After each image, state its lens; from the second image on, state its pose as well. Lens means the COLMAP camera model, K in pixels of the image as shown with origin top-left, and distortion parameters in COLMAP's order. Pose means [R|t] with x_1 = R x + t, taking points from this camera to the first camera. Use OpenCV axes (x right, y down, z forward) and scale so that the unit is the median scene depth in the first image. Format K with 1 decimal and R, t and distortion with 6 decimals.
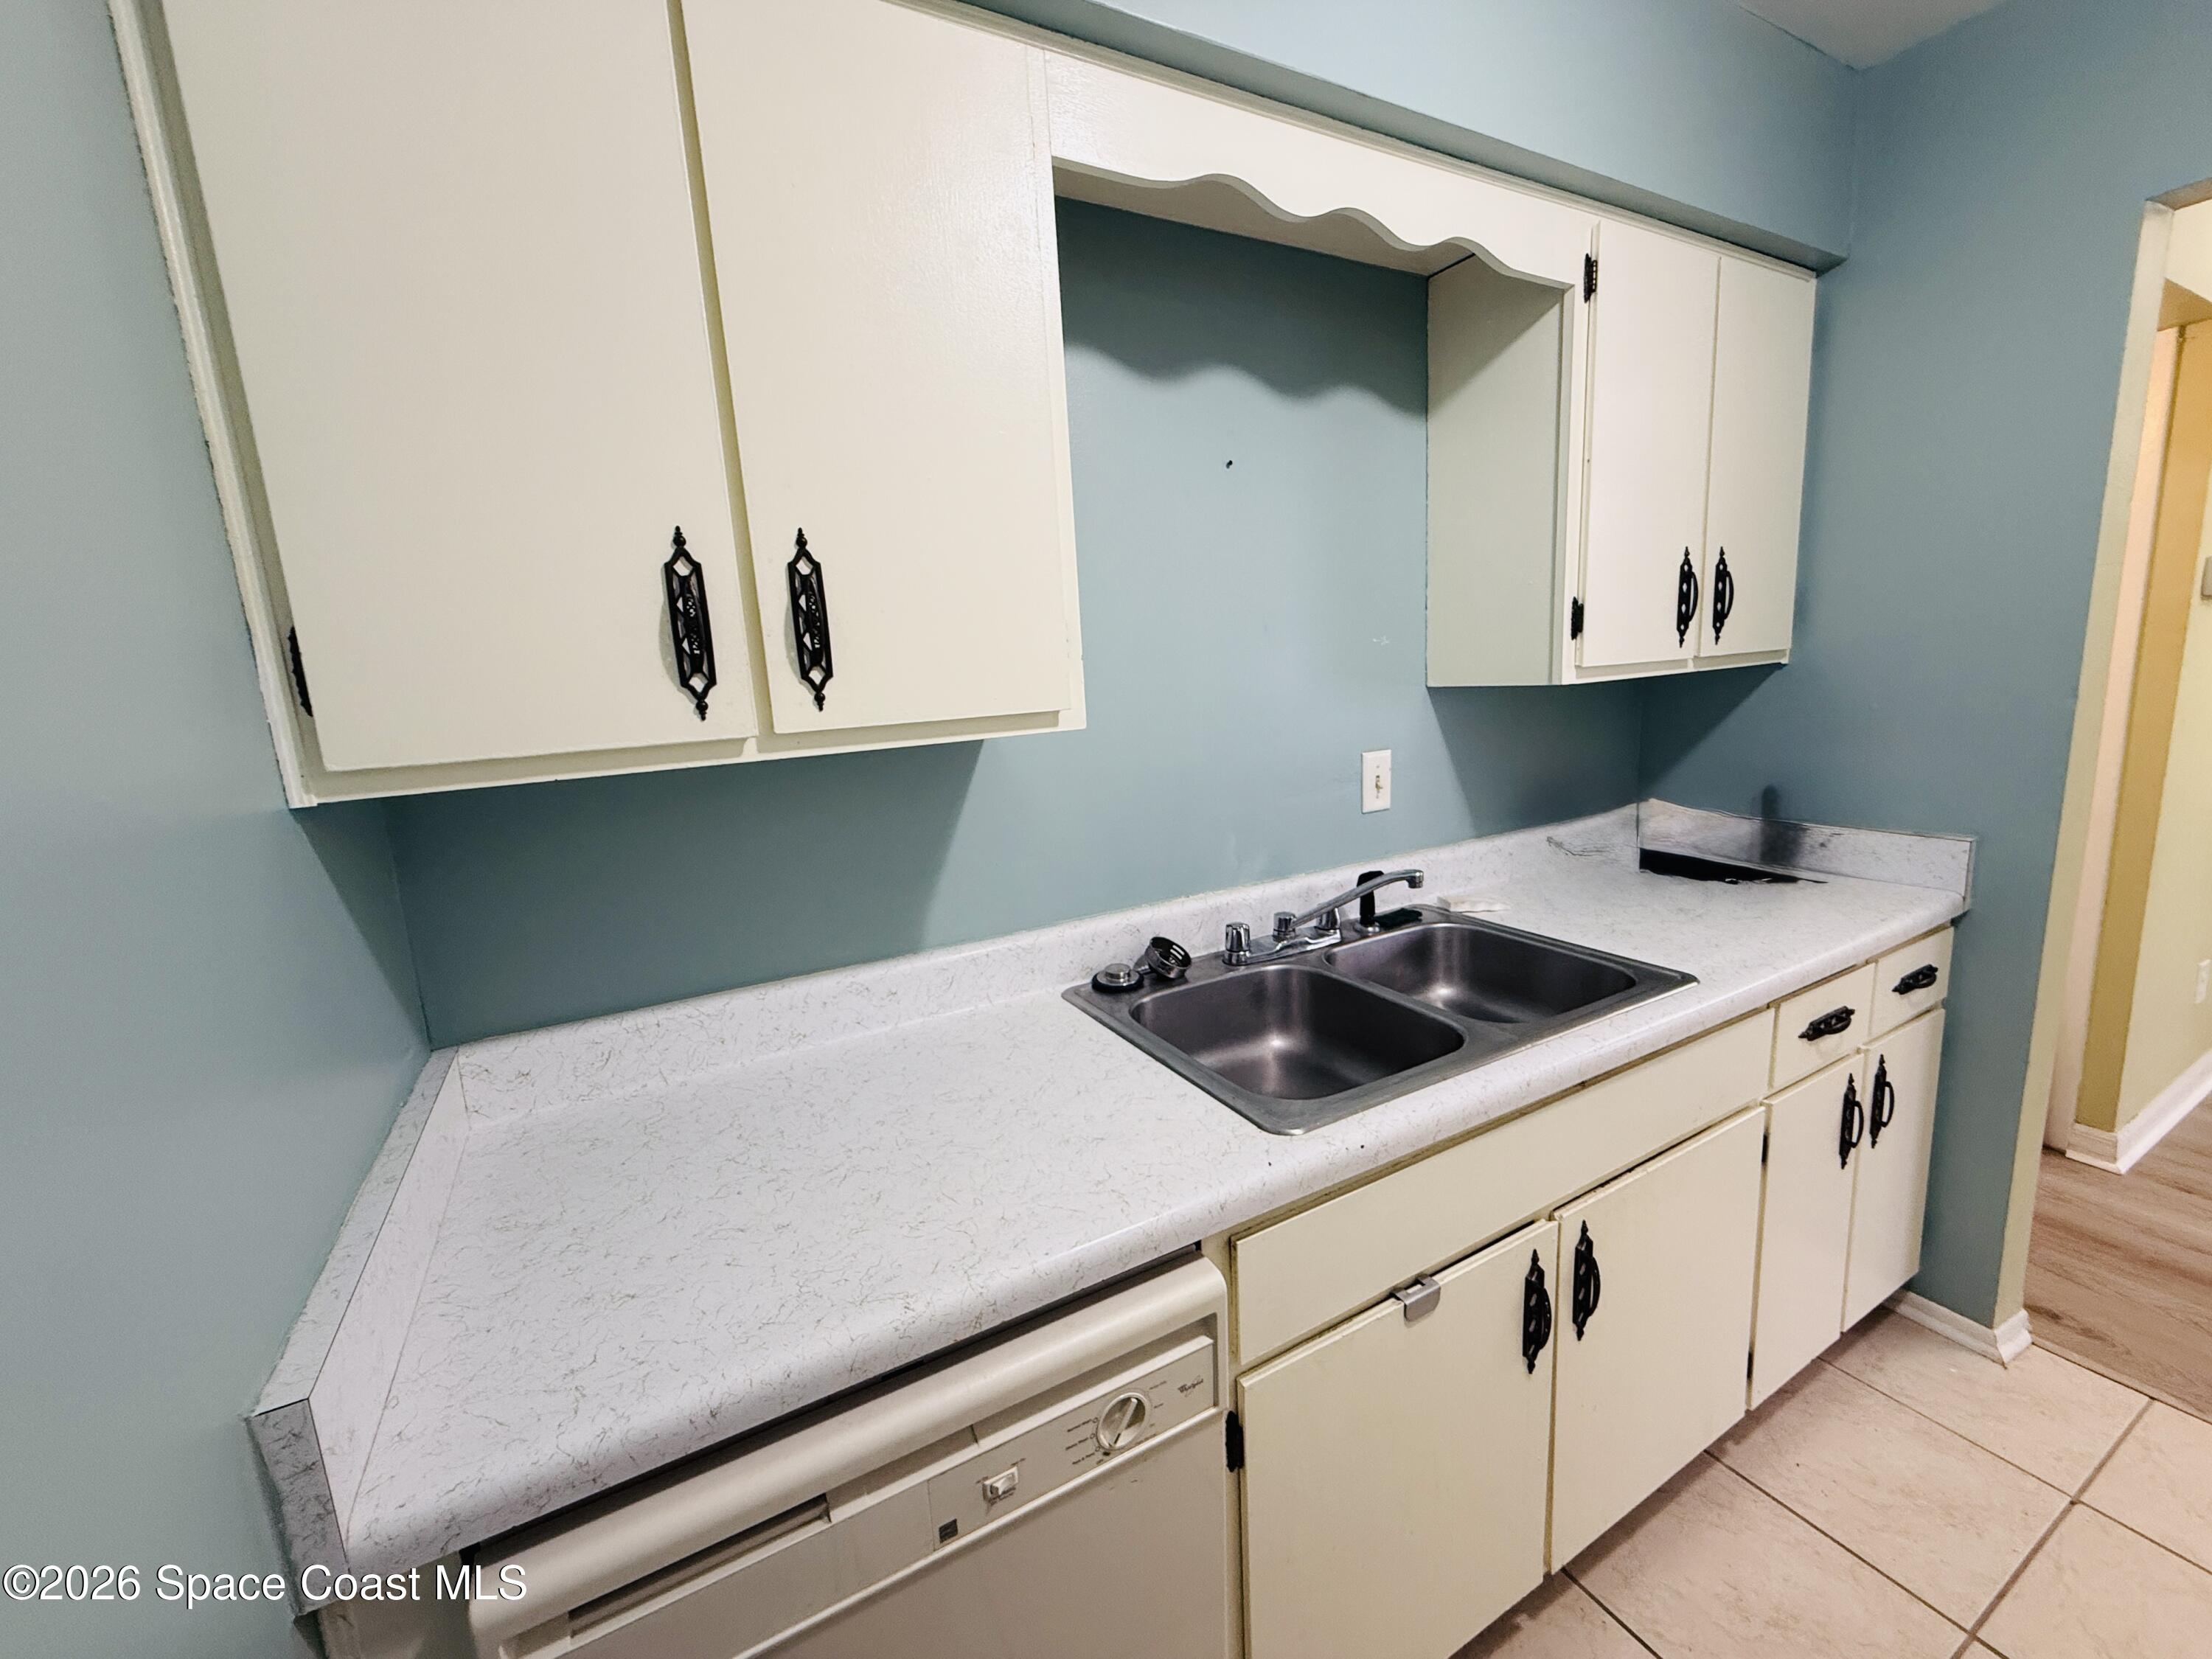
lens RADIAL K [[884.7, 0, 1091.9], [0, 884.7, 822.5], [0, 0, 1]] dist [0.001389, 0.000374]
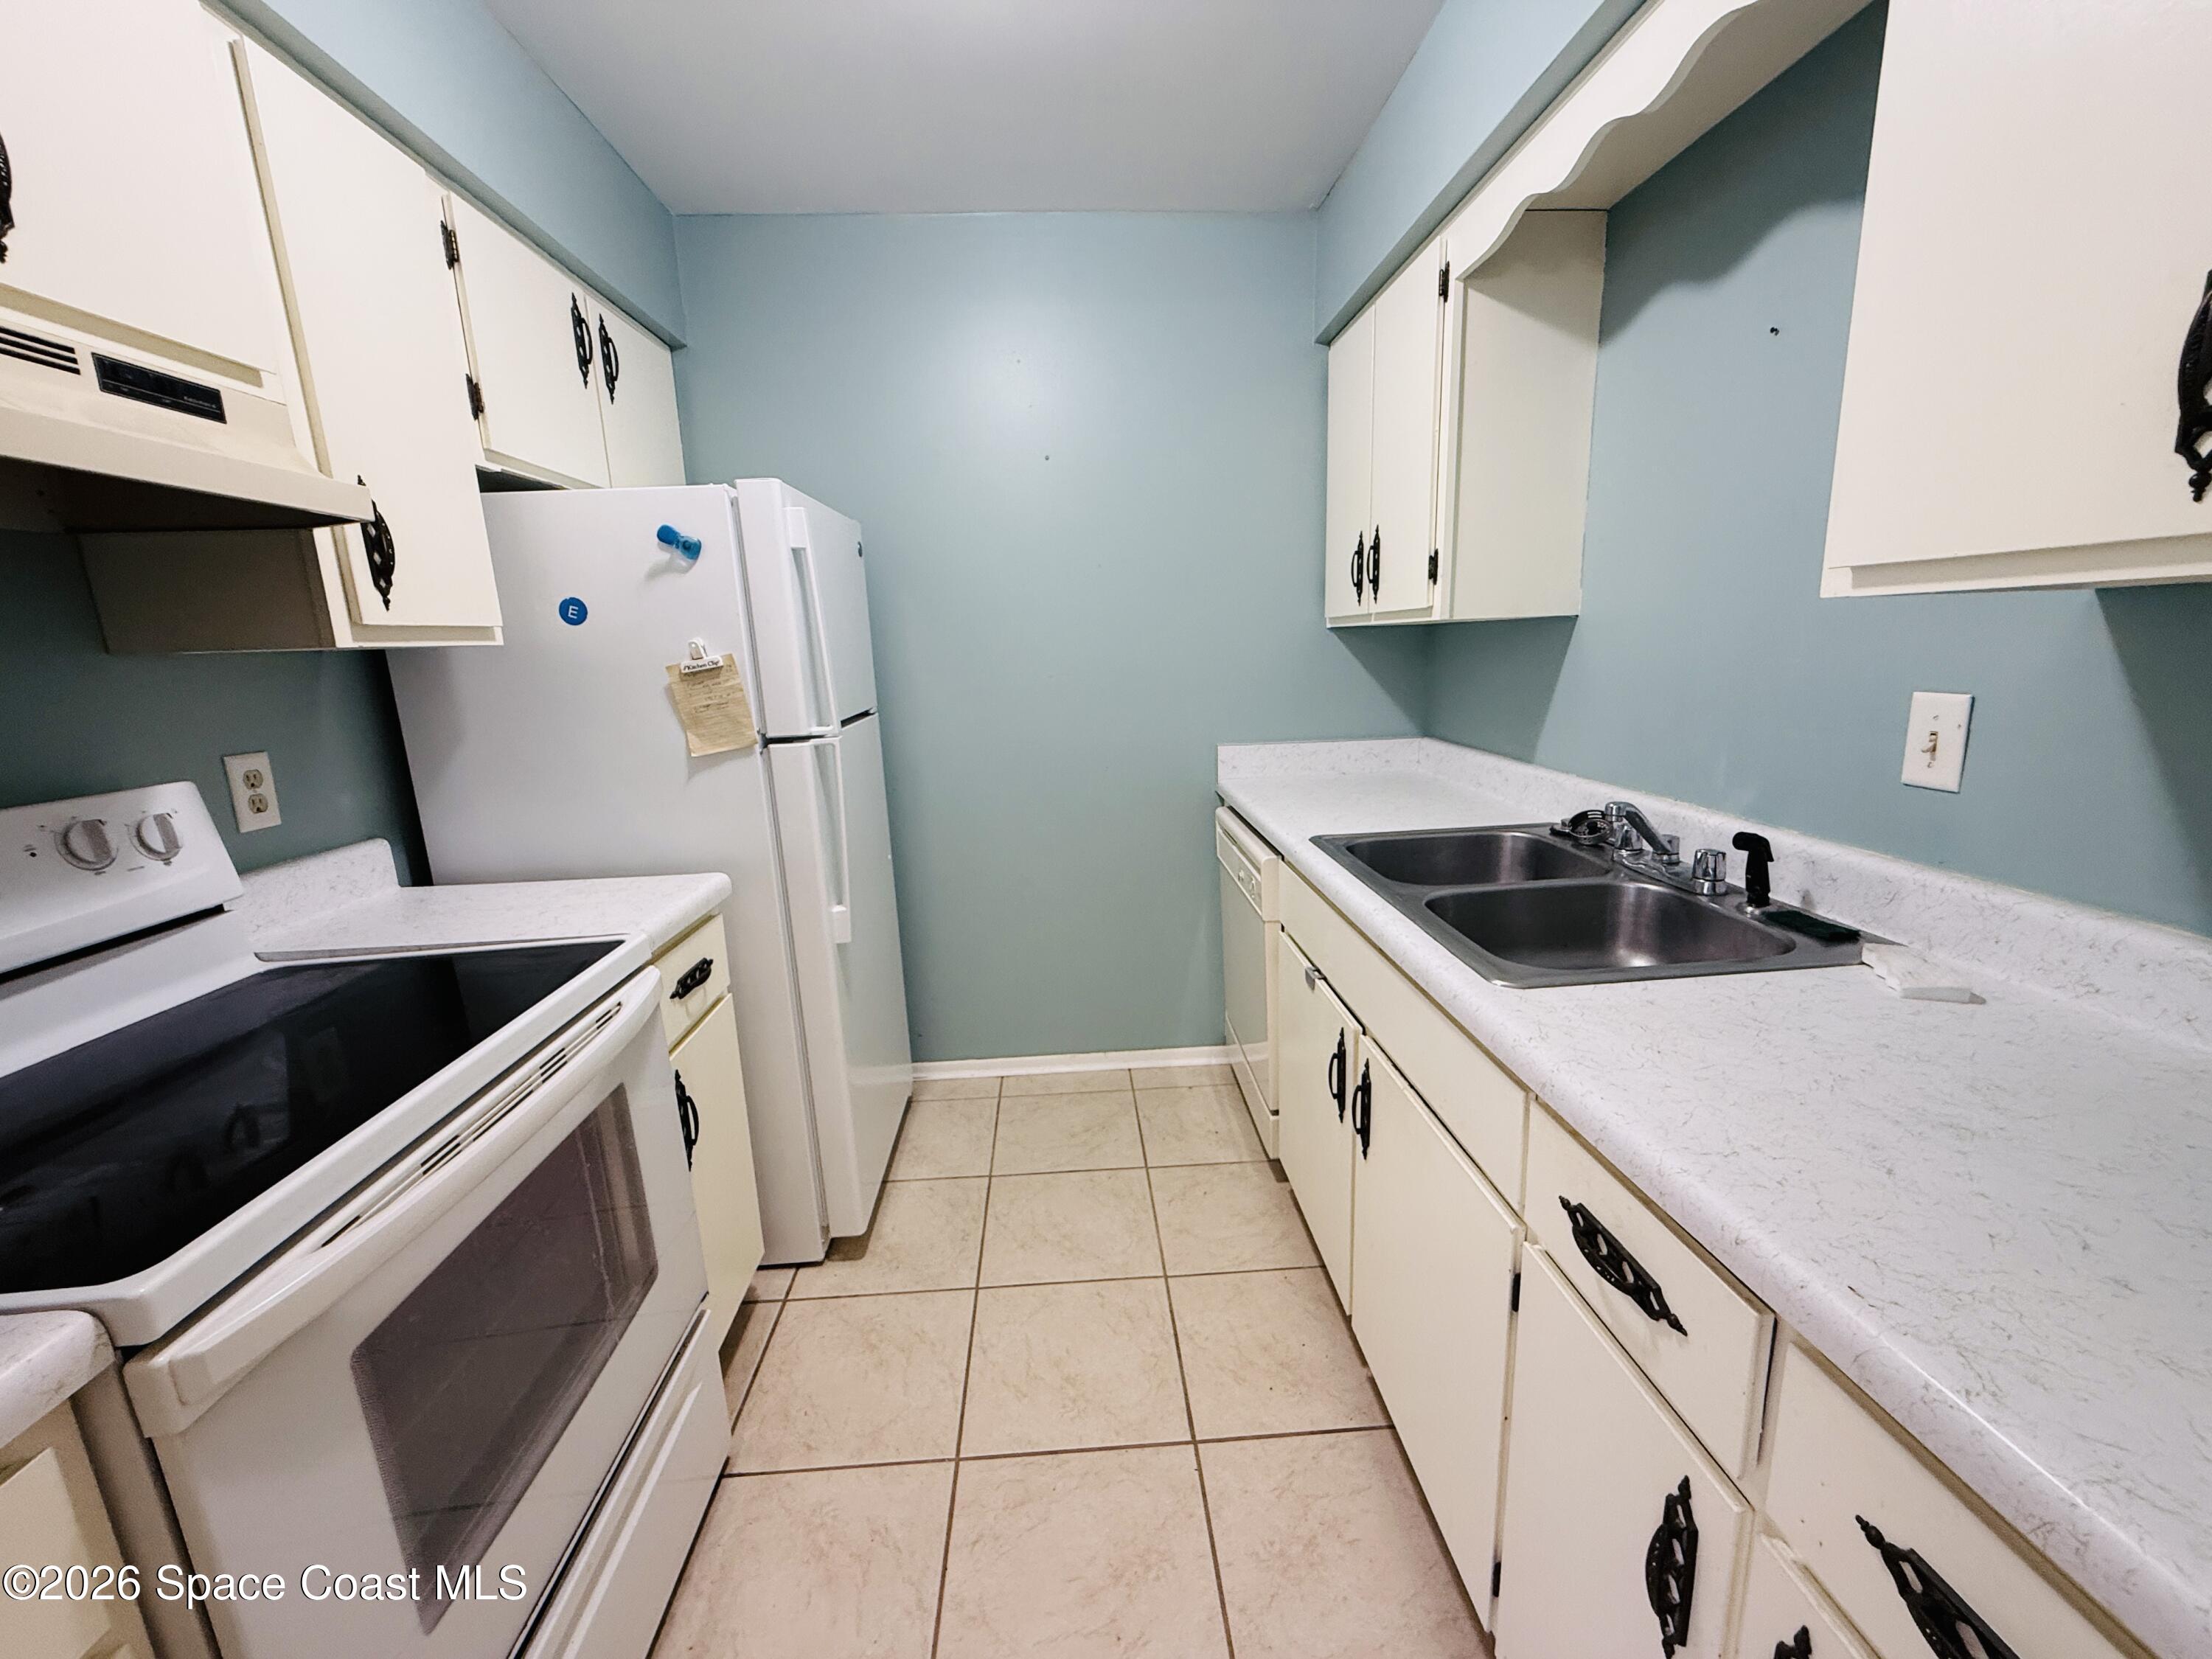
lens RADIAL K [[884.7, 0, 1101.3], [0, 884.7, 829.8], [0, 0, 1]] dist [0.001389, 0.000374]
pose [[-0.416217, 0.270800, -0.868004, 1.151518], [-0.081983, 0.939556, 0.332435, -0.150478], [0.905562, 0.209526, -0.368858, 0.717470]]
